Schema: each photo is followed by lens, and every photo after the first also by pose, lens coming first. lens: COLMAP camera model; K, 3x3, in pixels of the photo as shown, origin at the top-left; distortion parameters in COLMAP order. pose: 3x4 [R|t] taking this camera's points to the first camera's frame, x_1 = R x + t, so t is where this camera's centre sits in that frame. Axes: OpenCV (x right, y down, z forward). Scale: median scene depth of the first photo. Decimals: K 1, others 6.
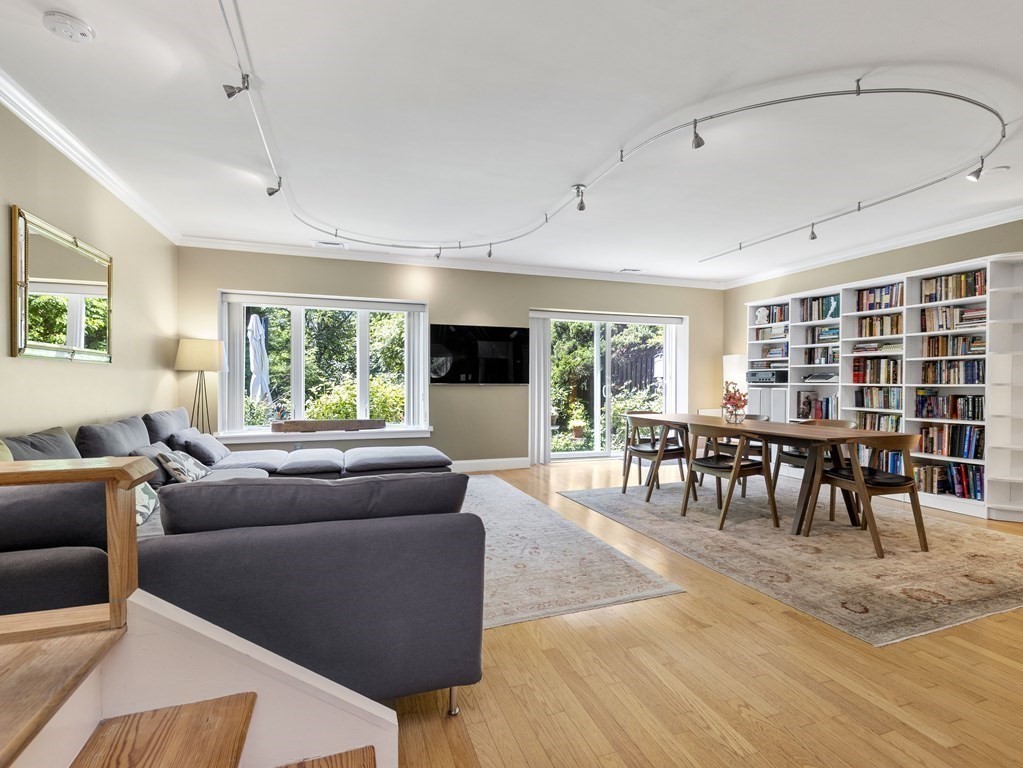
lens RADIAL K [[471.7, 0, 507.9], [0, 471.7, 386.2], [0, 0, 1]] dist [0.001268, -0.000894]
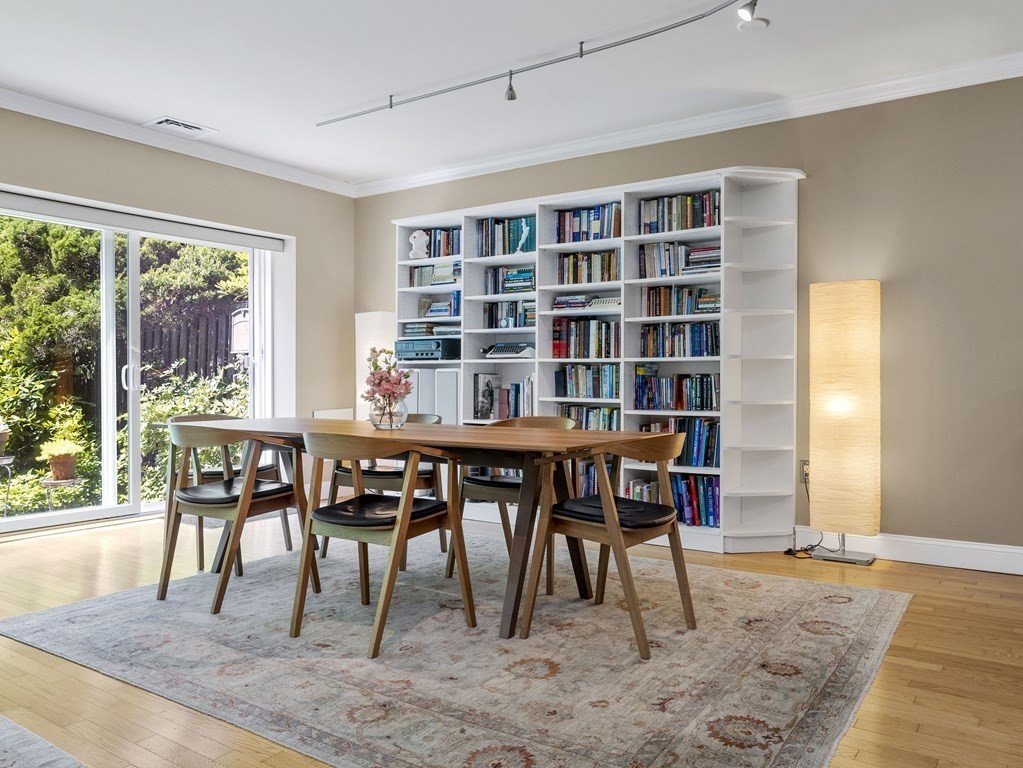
lens RADIAL K [[773.2, 0, 497.2], [0, 773.2, 380.9], [0, 0, 1]] dist [0.005730, -0.006070]
pose [[0.808489, -0.004571, 0.588493, 0.080657], [0.005334, 0.999986, 0.000440, 0.025644], [-0.588487, 0.002783, 0.808502, 0.248662]]
